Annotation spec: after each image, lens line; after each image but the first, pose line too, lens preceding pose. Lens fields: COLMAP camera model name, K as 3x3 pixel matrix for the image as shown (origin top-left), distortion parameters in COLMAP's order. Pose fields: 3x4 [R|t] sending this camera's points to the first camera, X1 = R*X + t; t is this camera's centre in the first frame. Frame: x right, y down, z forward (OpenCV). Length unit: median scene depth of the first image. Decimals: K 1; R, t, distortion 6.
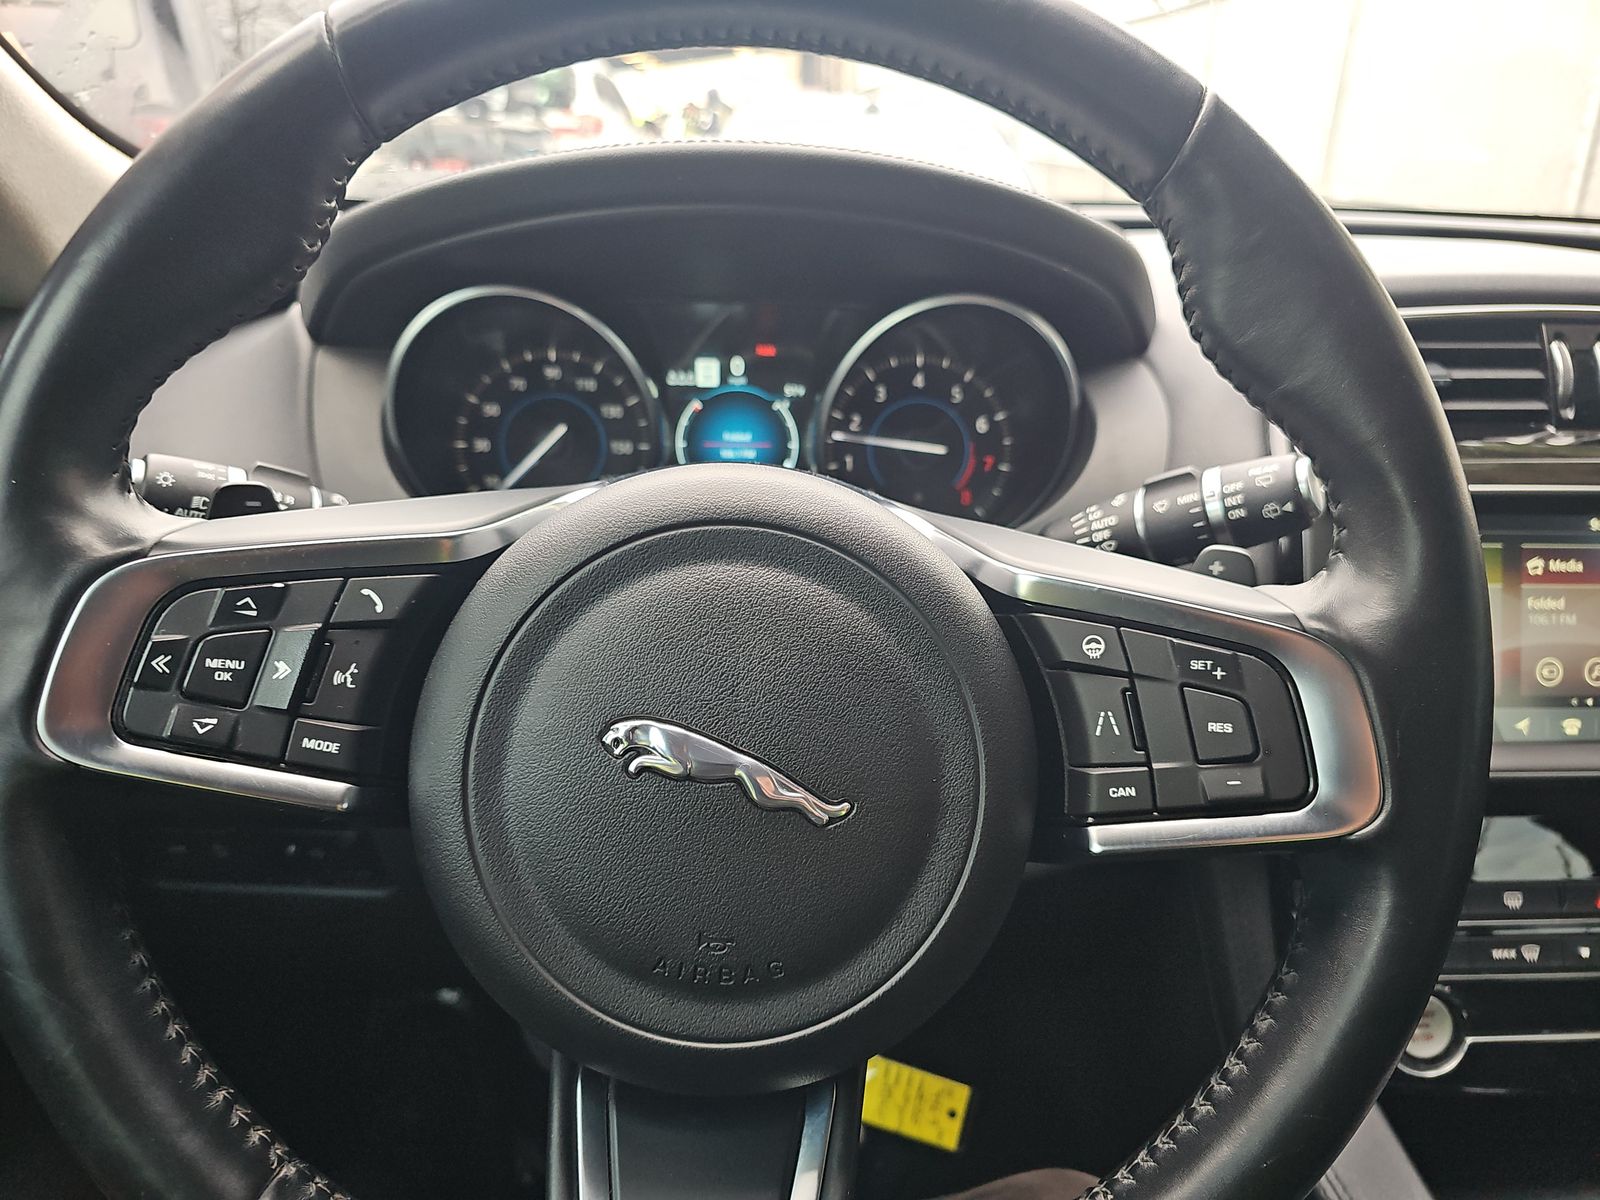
lens RADIAL K [[1065.5, 0, 814.4], [0, 1065.5, 612.4], [0, 0, 1]] dist [0.065831, -0.053028]
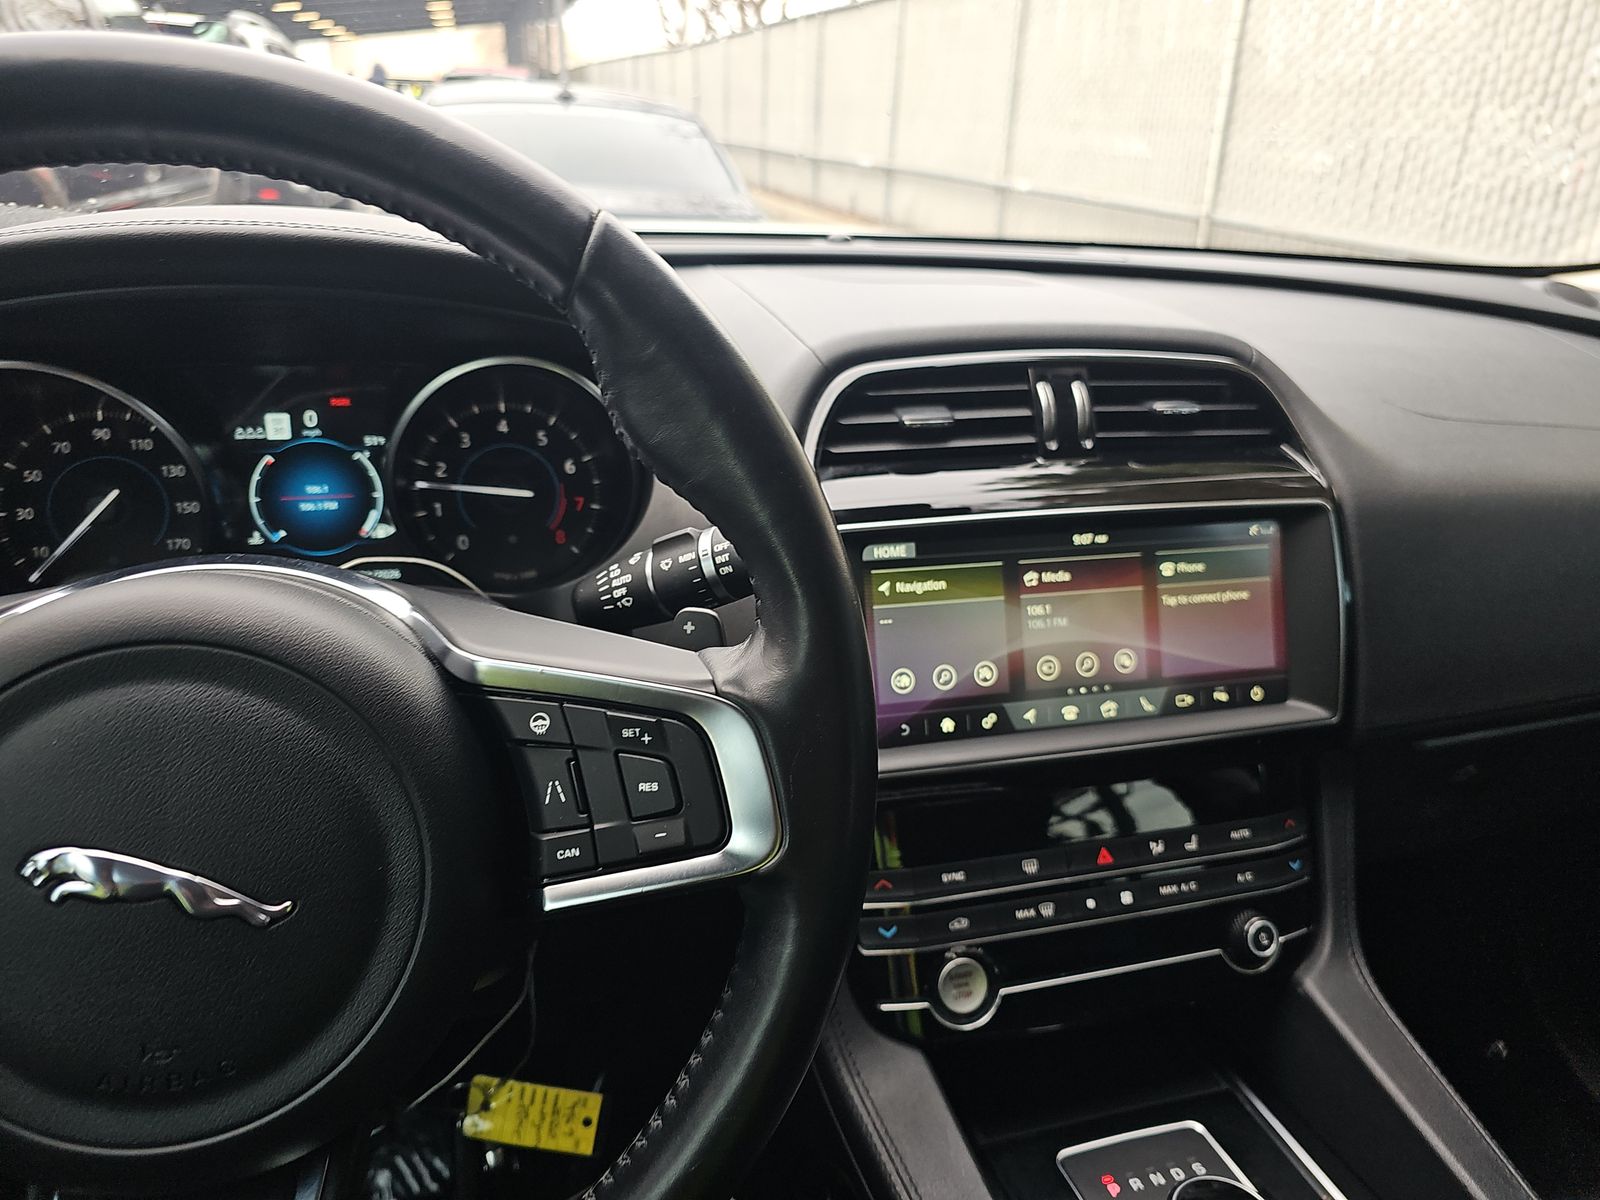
lens RADIAL K [[1064.0, 0, 800.0], [0, 1064.0, 600.0], [0, 0, 1]] dist [0.102769, -0.096860]
pose [[0.981004, -0.072690, 0.179855, 0.215129], [0.069186, 0.997273, 0.025685, -0.067573], [-0.181232, -0.012753, 0.983358, -0.087484]]
